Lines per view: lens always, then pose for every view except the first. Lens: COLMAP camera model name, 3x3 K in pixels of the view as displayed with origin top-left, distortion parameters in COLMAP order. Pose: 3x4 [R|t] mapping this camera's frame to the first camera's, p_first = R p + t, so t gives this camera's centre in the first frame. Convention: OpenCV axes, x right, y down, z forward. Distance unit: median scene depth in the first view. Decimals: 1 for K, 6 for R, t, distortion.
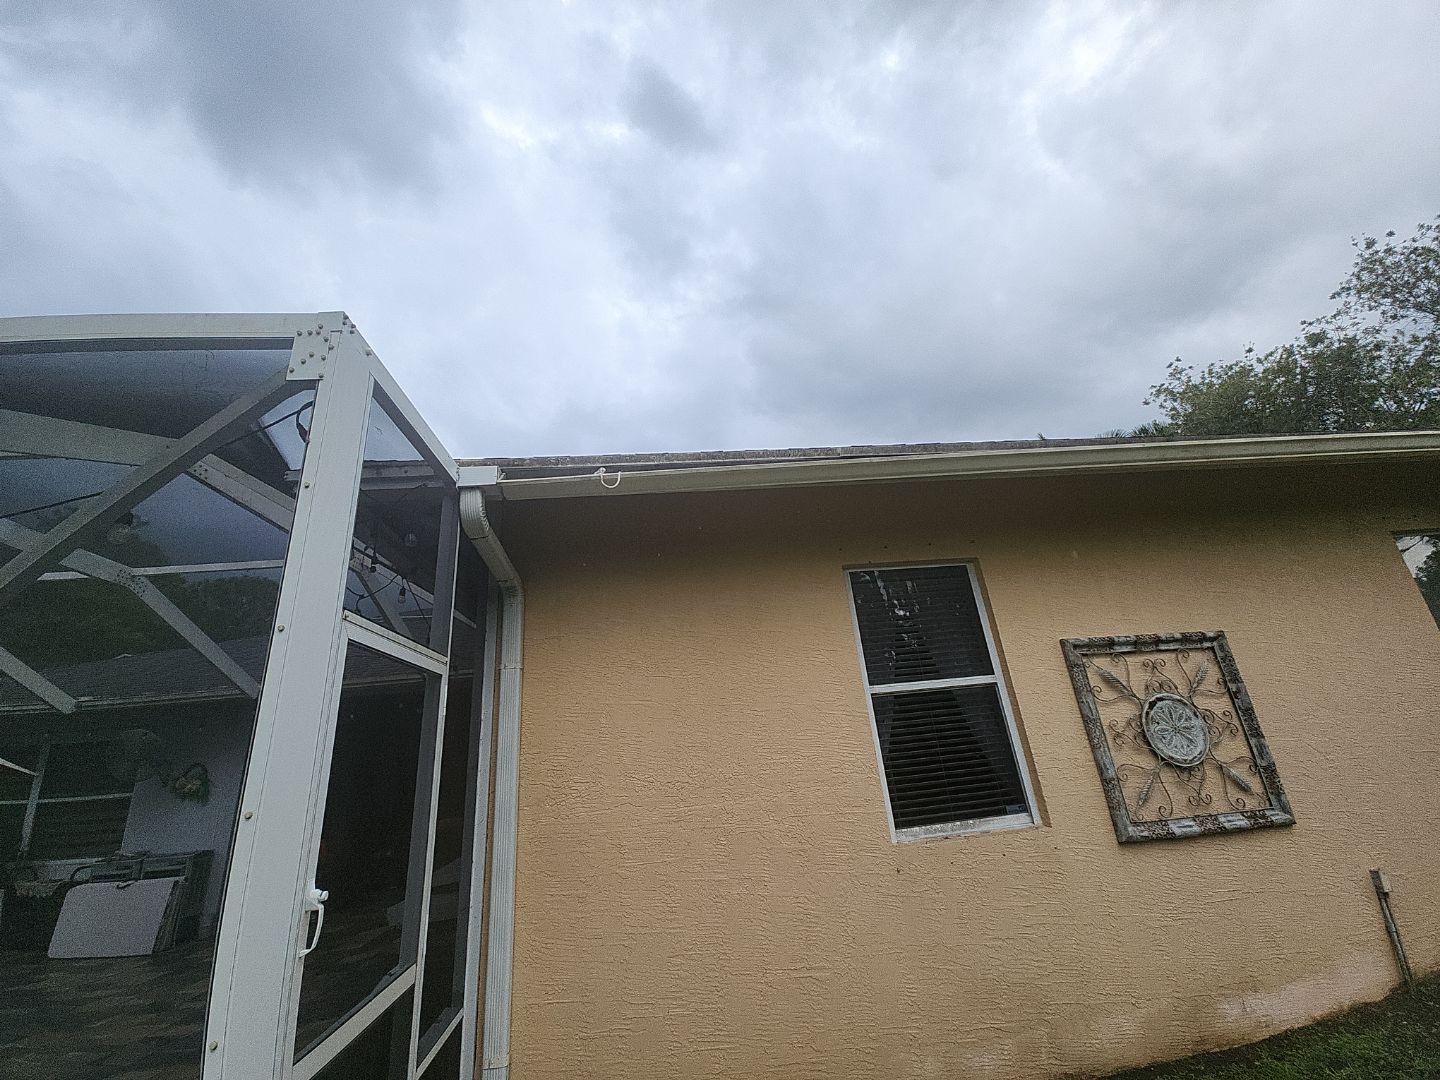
lens RADIAL K [[571.2, 0, 728.8], [0, 571.2, 525.7], [0, 0, 1]] dist [0.008946, -0.005363]
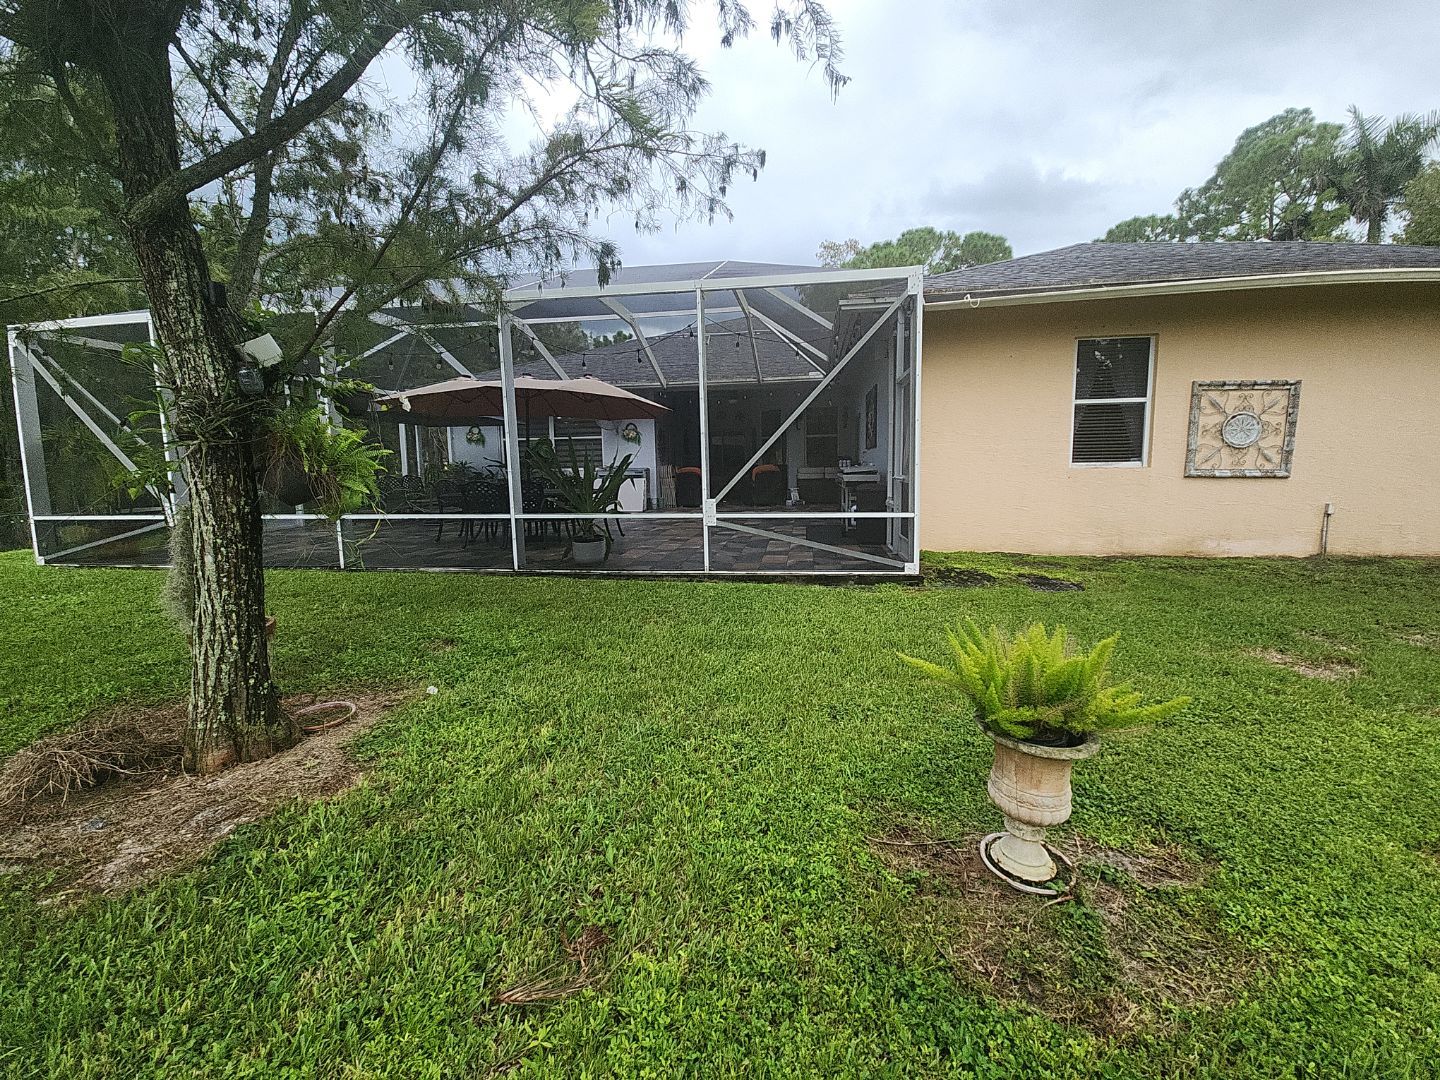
lens RADIAL K [[574.0, 0, 732.5], [0, 574.0, 526.0], [0, 0, 1]] dist [0.015301, -0.006612]
pose [[0.967787, 0.103704, -0.229421, -0.411734], [0.019294, 0.878002, 0.478268, -0.329688], [0.251030, -0.467288, 0.847718, -1.246365]]
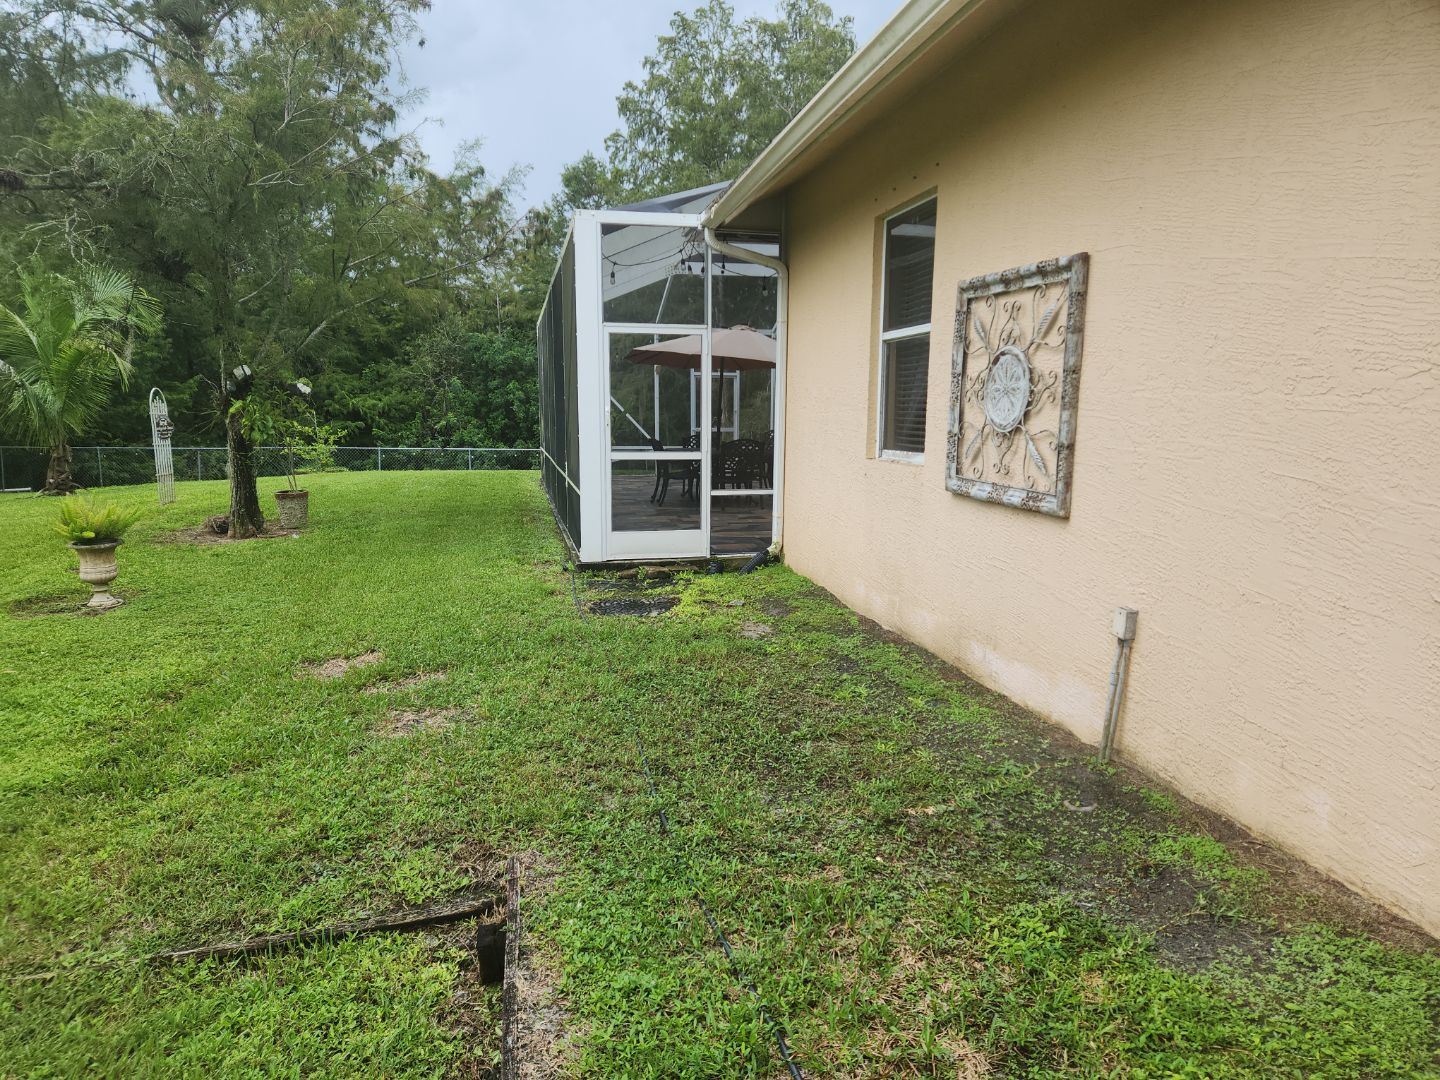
lens RADIAL K [[942.7, 0, 720.0], [0, 942.7, 540.0], [0, 0, 1]] dist [0.039564, -0.001234]
pose [[0.102930, 0.225454, -0.968801, 2.046053], [0.345919, 0.905067, 0.247374, 0.074627], [0.932601, -0.360589, 0.015170, 0.516505]]
